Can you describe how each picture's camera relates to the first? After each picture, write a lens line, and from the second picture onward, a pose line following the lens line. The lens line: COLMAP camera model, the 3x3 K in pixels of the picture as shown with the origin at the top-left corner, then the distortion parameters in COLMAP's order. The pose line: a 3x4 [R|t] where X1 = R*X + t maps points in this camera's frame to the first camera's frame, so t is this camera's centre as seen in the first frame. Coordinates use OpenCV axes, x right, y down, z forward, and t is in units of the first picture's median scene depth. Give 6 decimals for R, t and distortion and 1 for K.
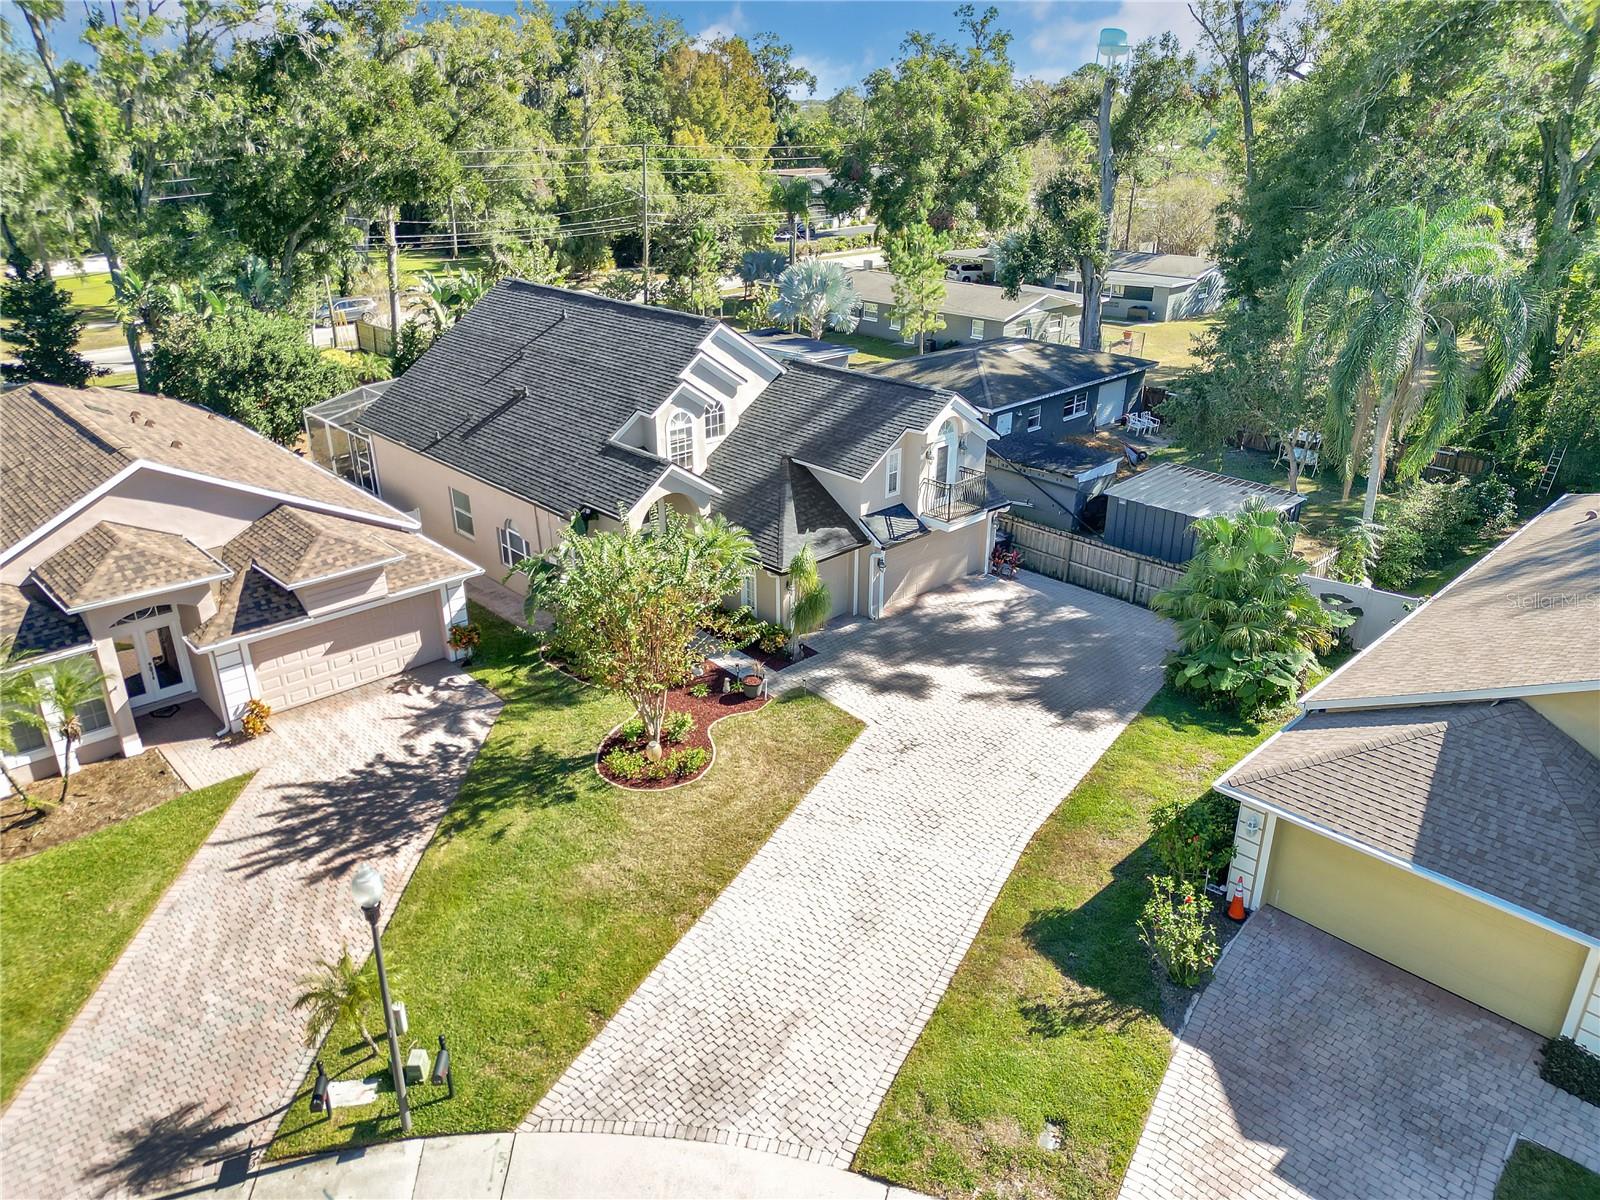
lens RADIAL K [[1124.3, 0, 802.1], [0, 1124.3, 590.5], [0, 0, 1]] dist [0.084019, -0.067522]
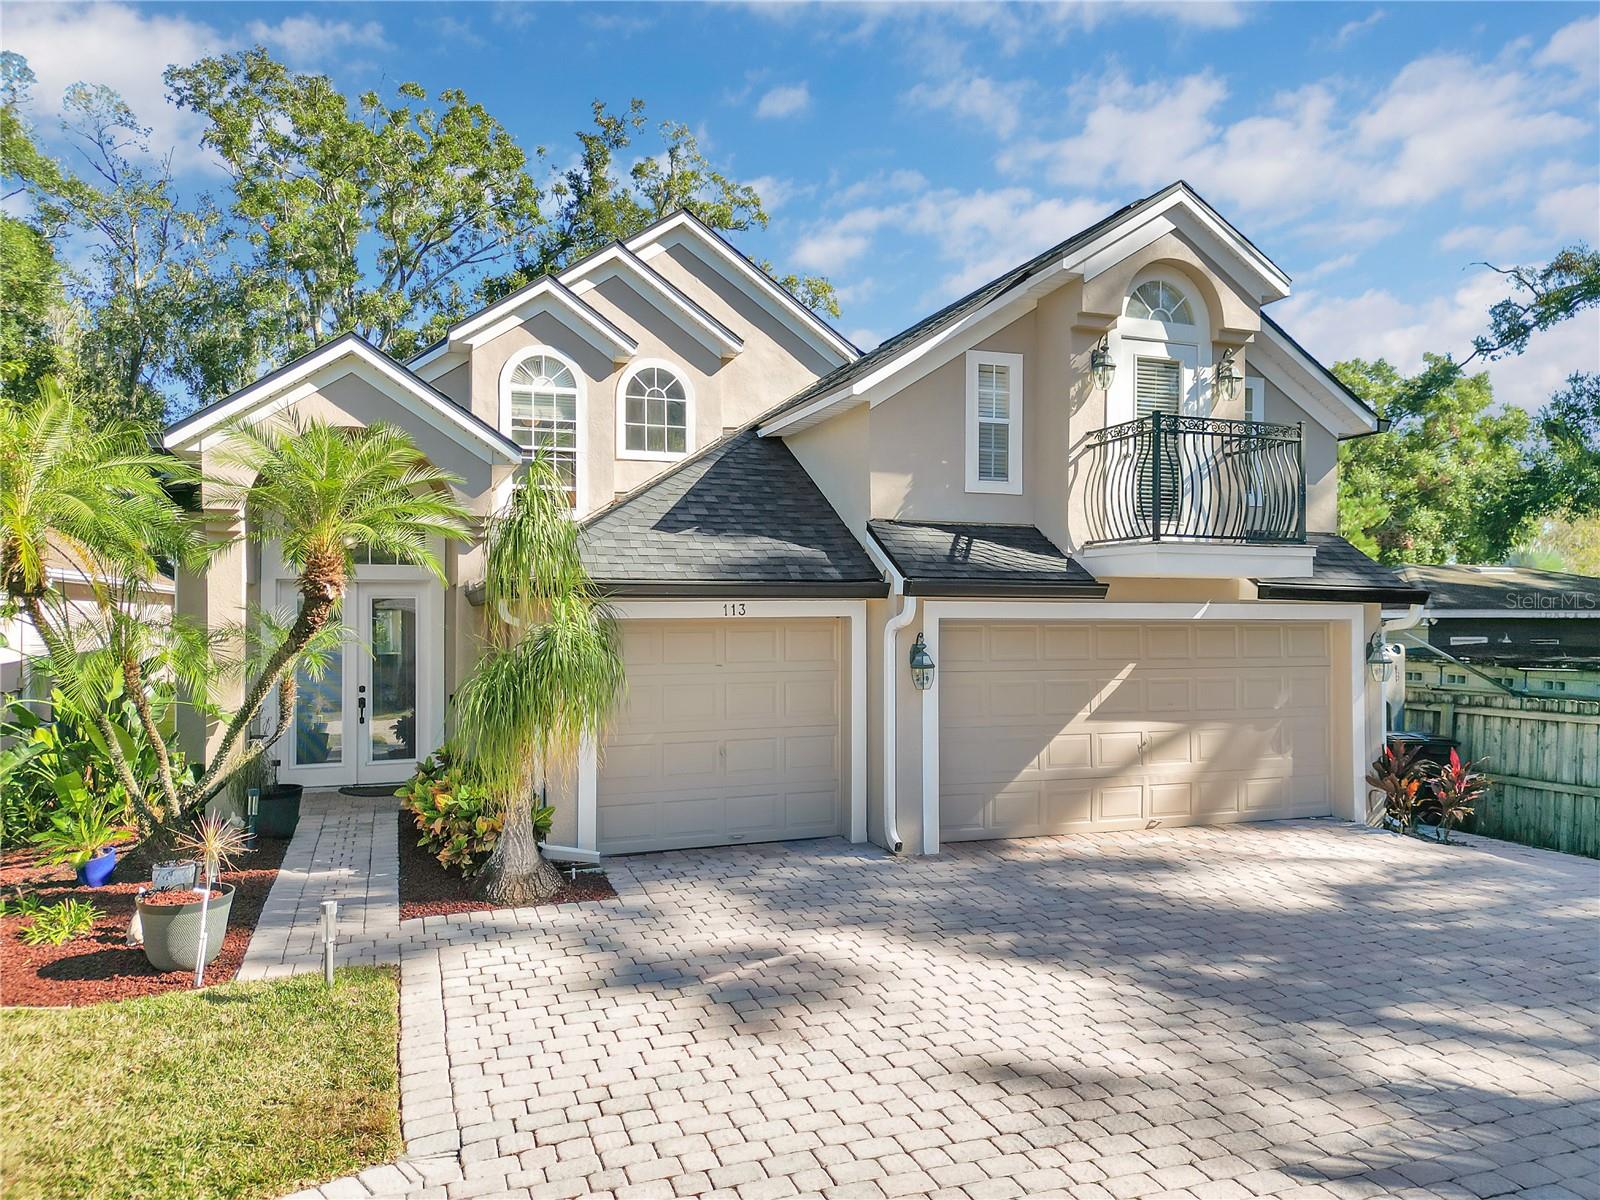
lens RADIAL K [[1124.3, 0, 802.1], [0, 1124.3, 590.5], [0, 0, 1]] dist [0.084019, -0.067522]
pose [[0.920151, -0.011744, -0.391388, 0.157972], [-0.153188, 0.909086, -0.387422, 0.083174], [0.360356, 0.416443, 0.834697, 0.696590]]
